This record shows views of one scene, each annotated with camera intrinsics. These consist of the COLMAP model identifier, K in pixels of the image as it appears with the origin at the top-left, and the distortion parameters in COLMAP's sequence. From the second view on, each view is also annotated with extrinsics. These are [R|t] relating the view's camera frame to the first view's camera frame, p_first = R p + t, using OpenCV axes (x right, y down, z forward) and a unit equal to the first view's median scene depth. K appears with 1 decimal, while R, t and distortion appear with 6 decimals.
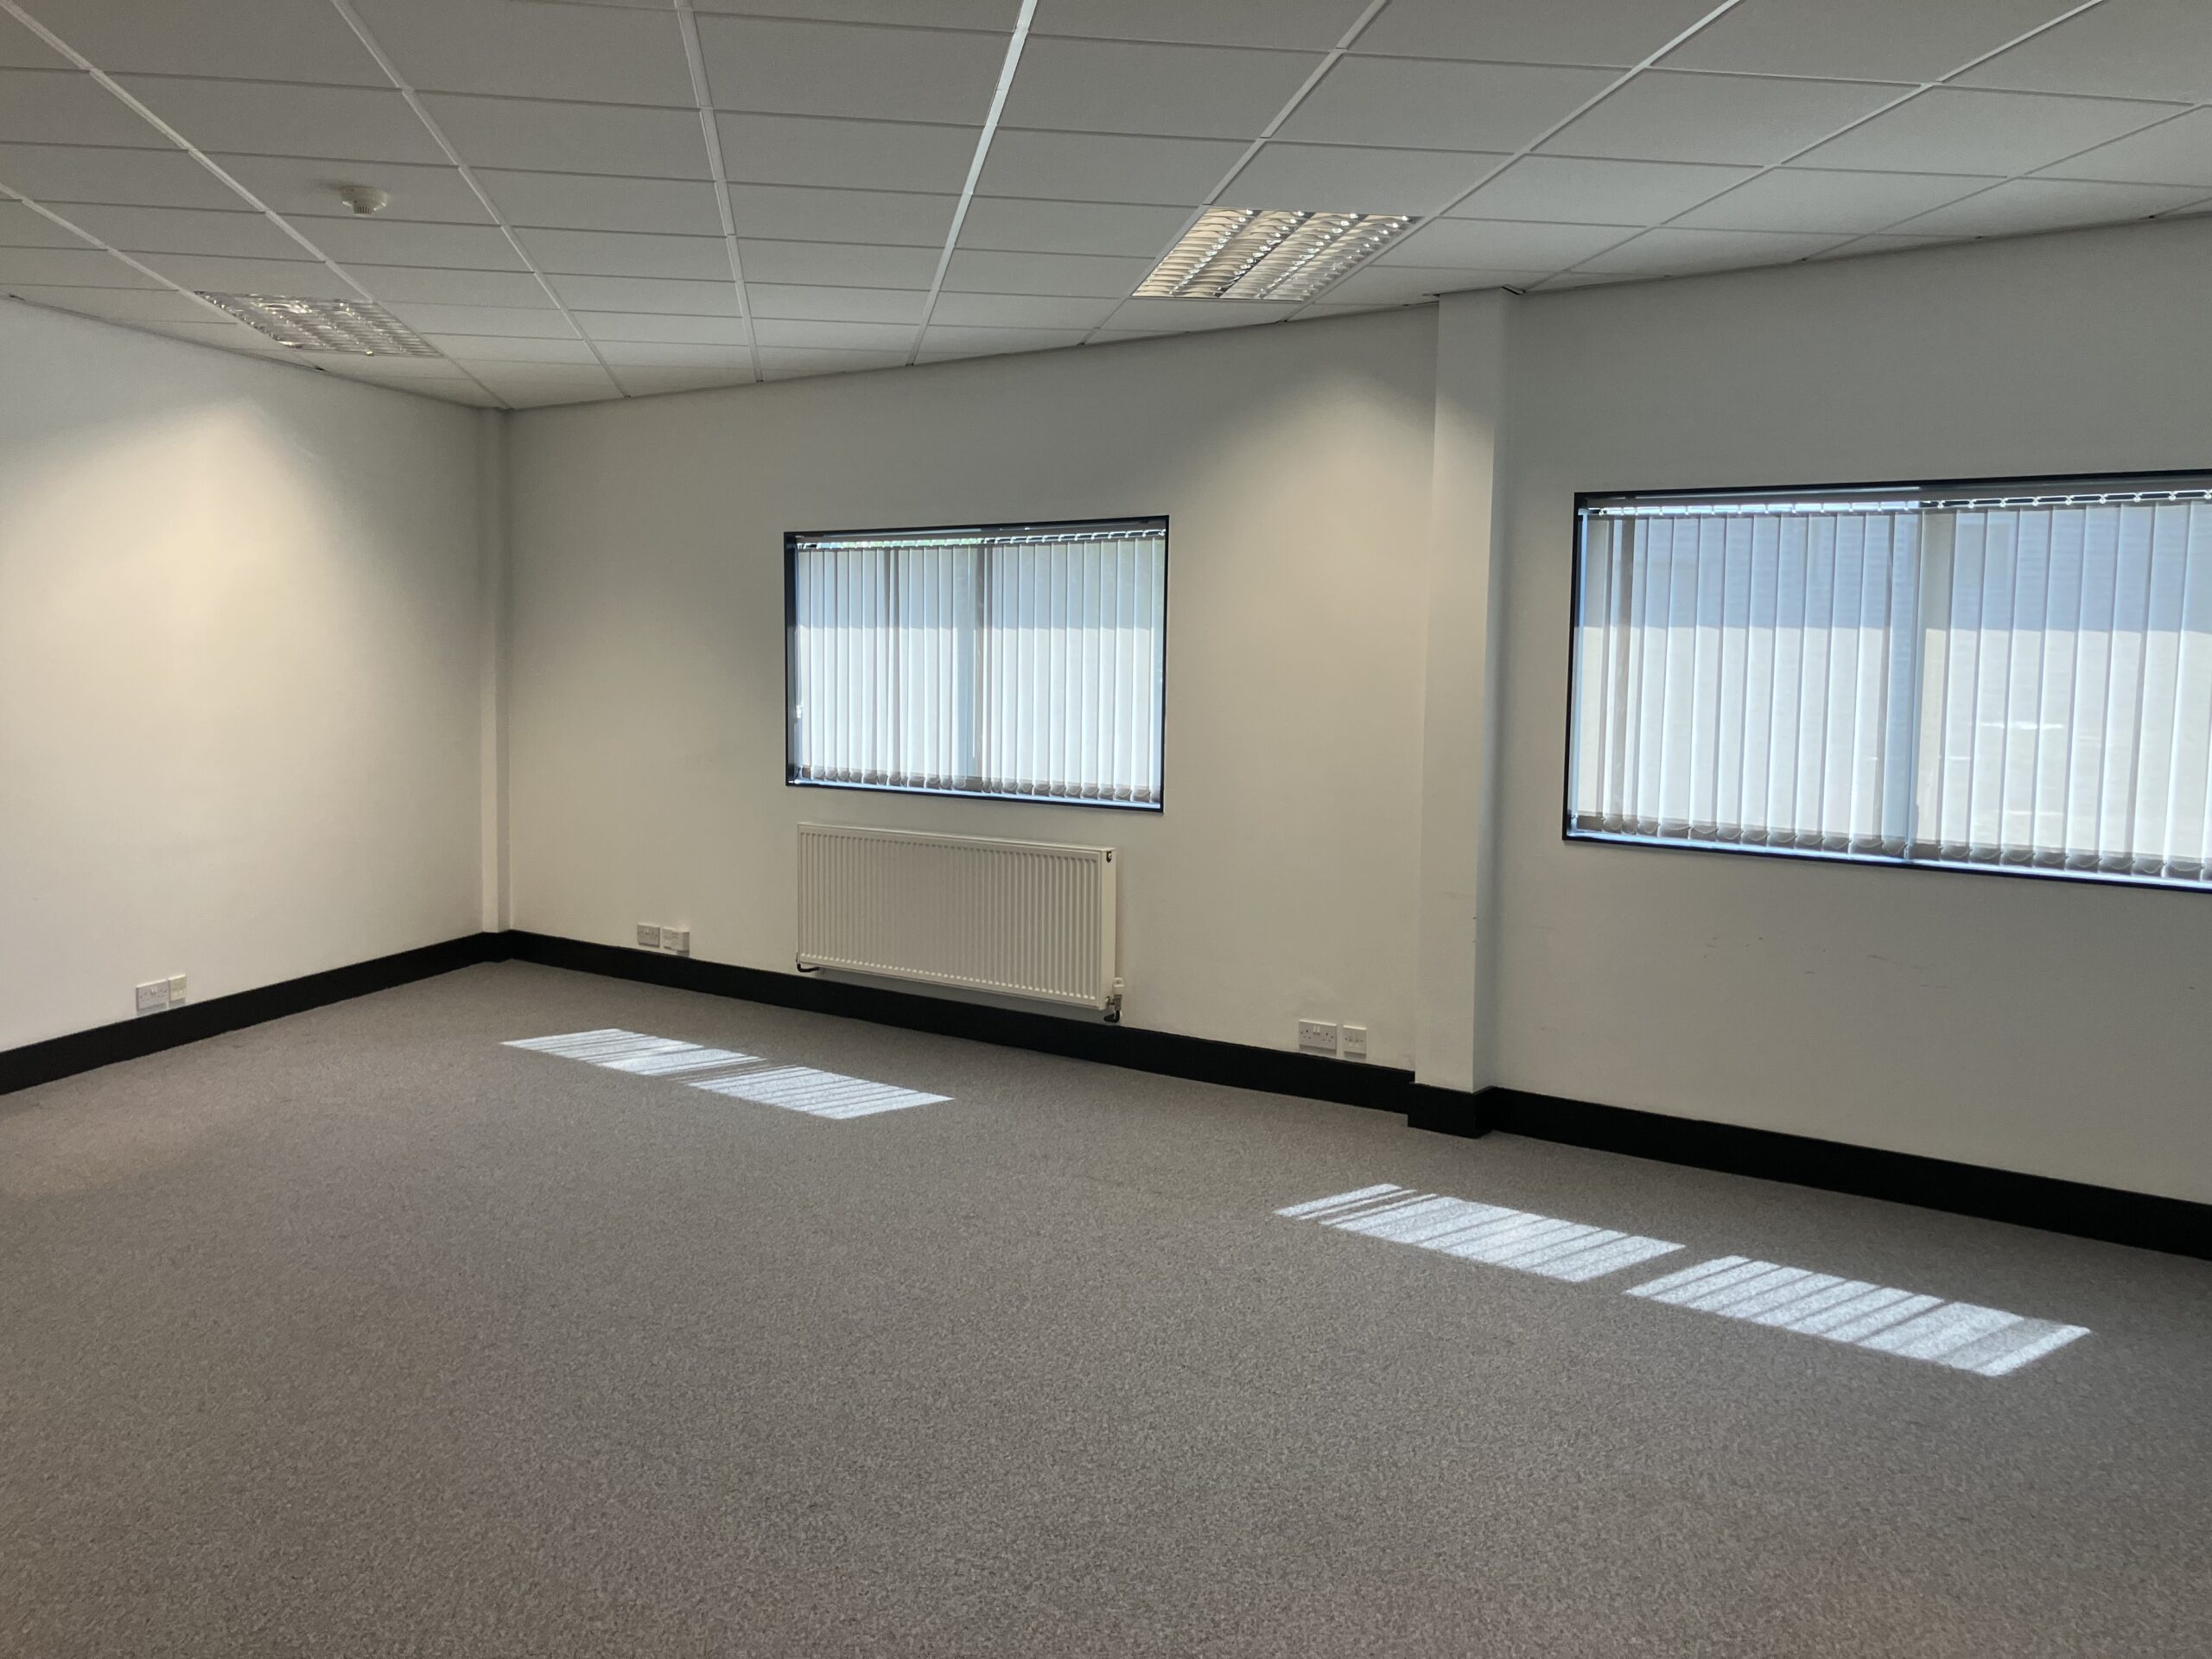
lens RADIAL K [[1810.5, 0, 1062.2], [0, 1810.5, 803.9], [0, 0, 1]] dist [-0.001709, -0.004088]
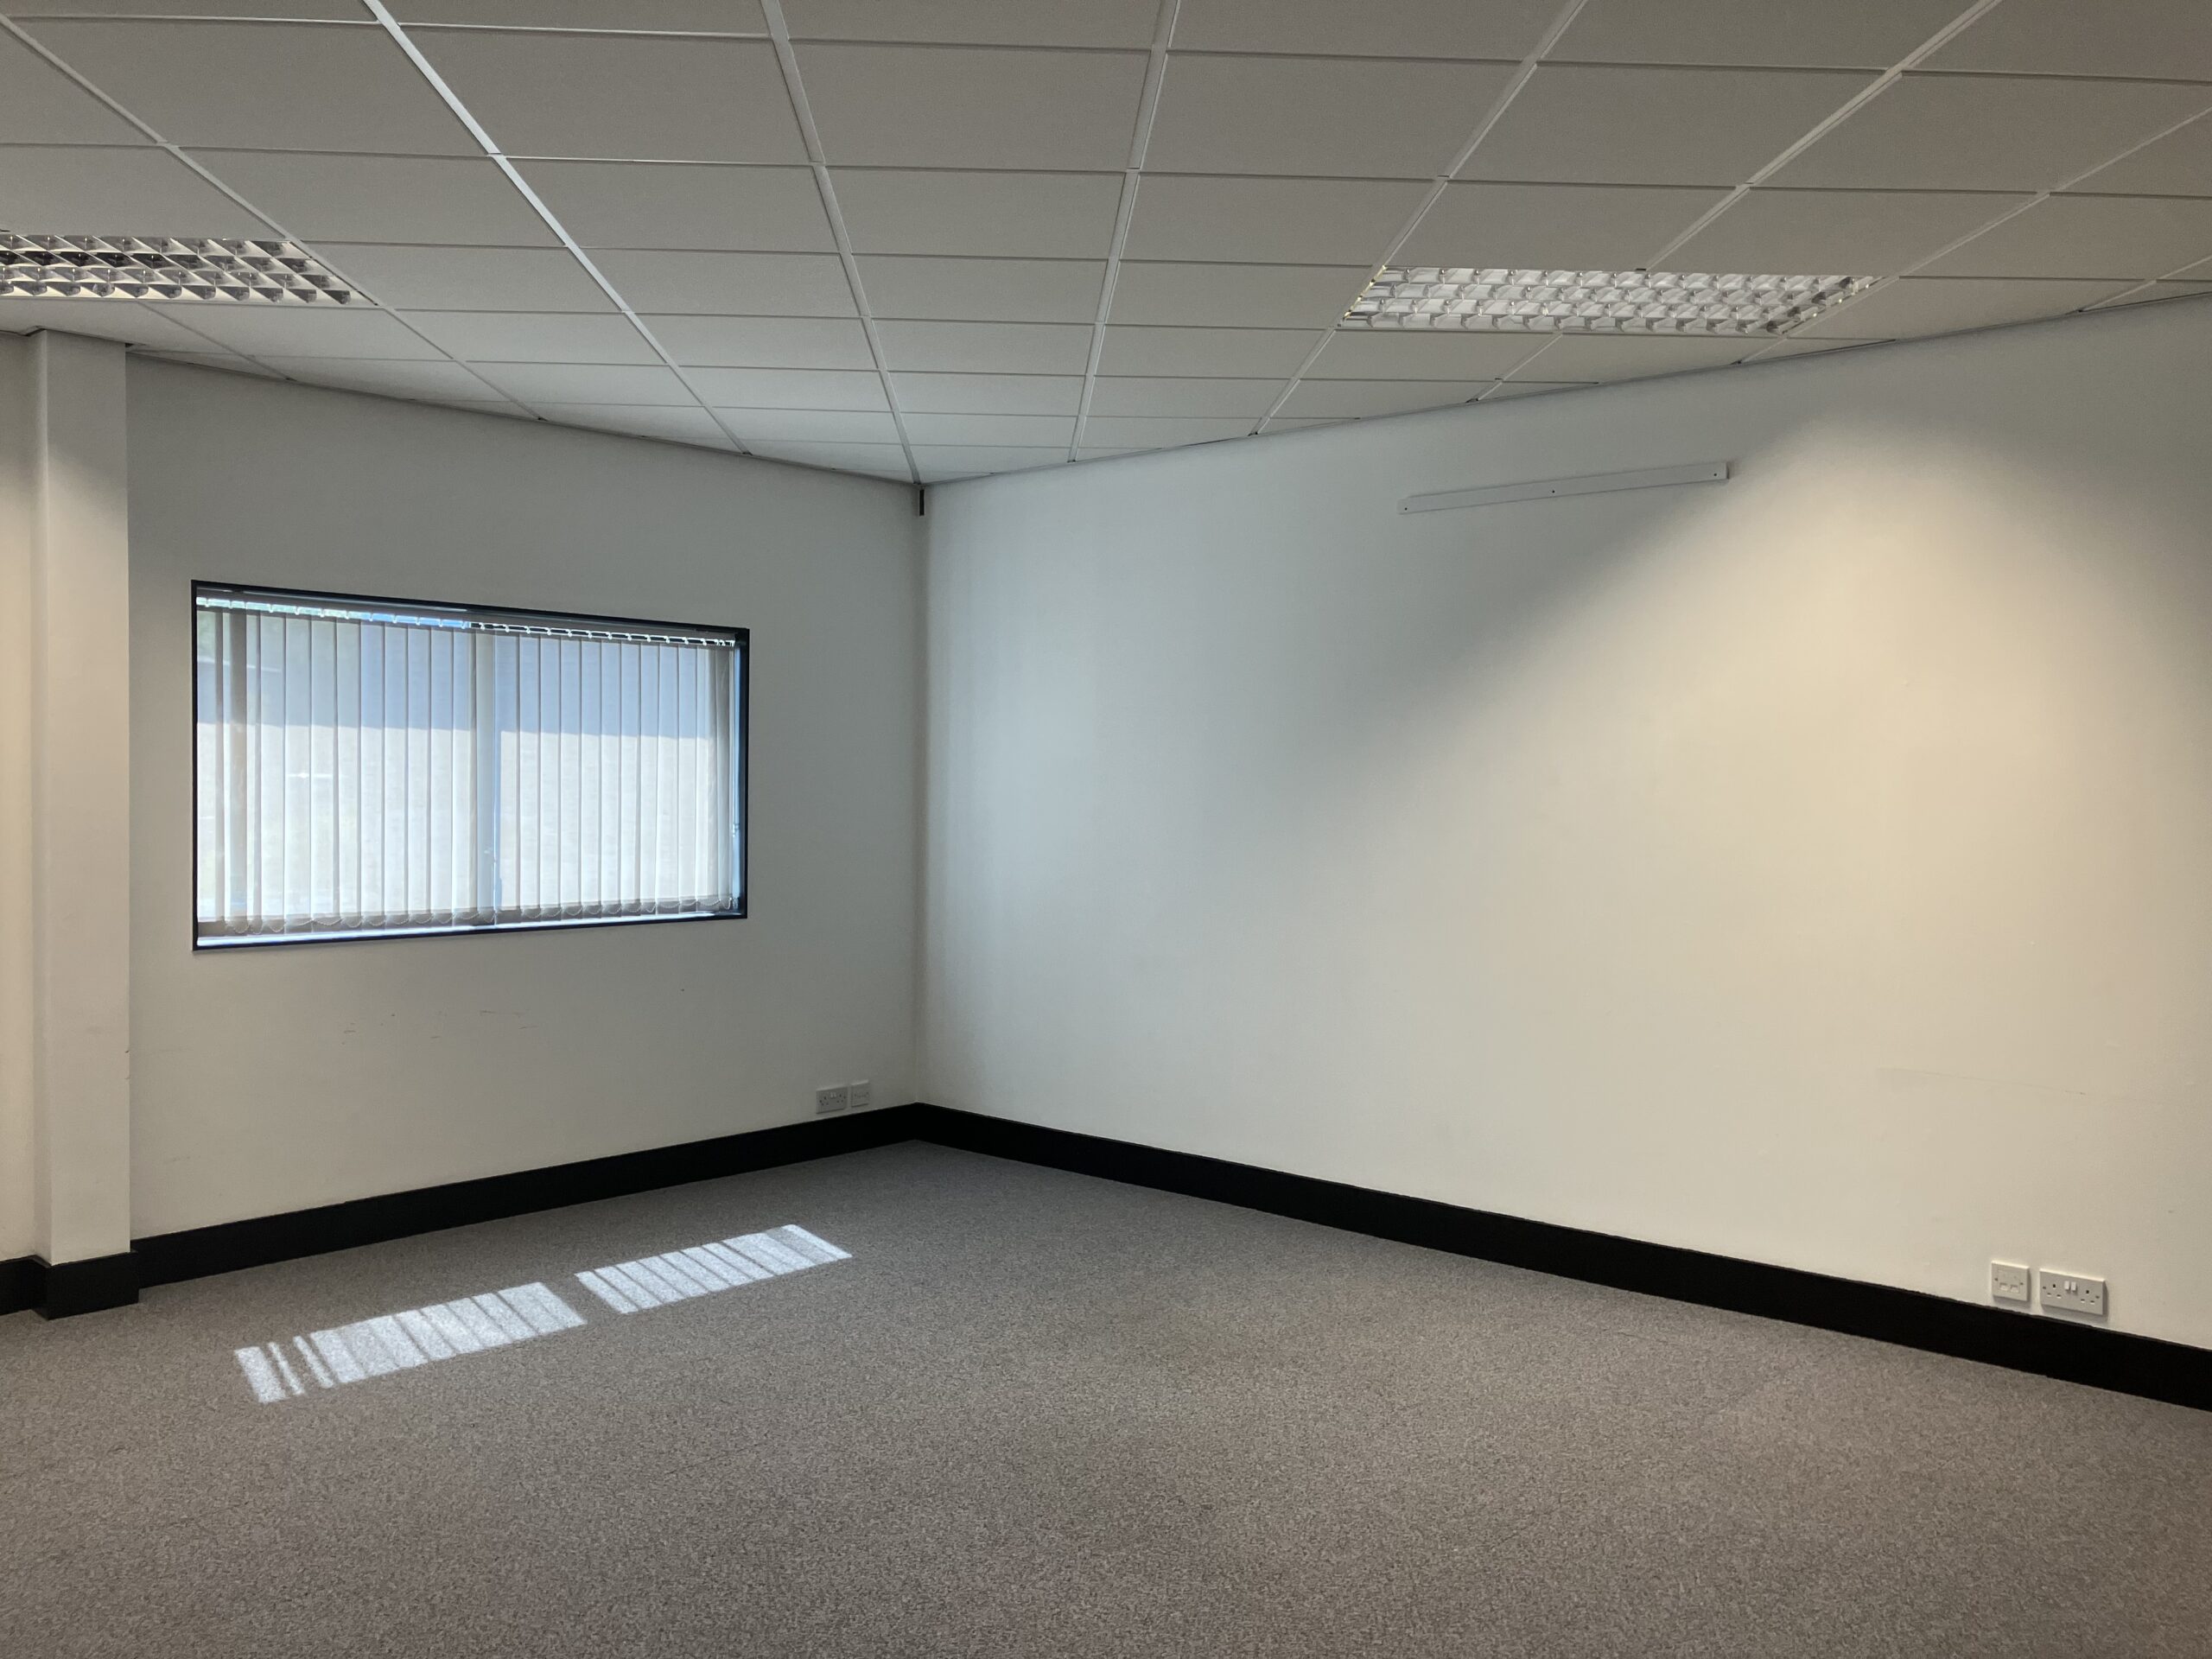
lens RADIAL K [[1823.8, 0, 1106.0], [0, 1823.8, 829.5], [0, 0, 1]] dist [0.013973, 0.000849]
pose [[0.088736, -0.045786, 0.995002, -0.689996], [0.073356, 0.996531, 0.039315, -0.049892], [-0.993350, 0.069500, 0.091787, 0.495450]]
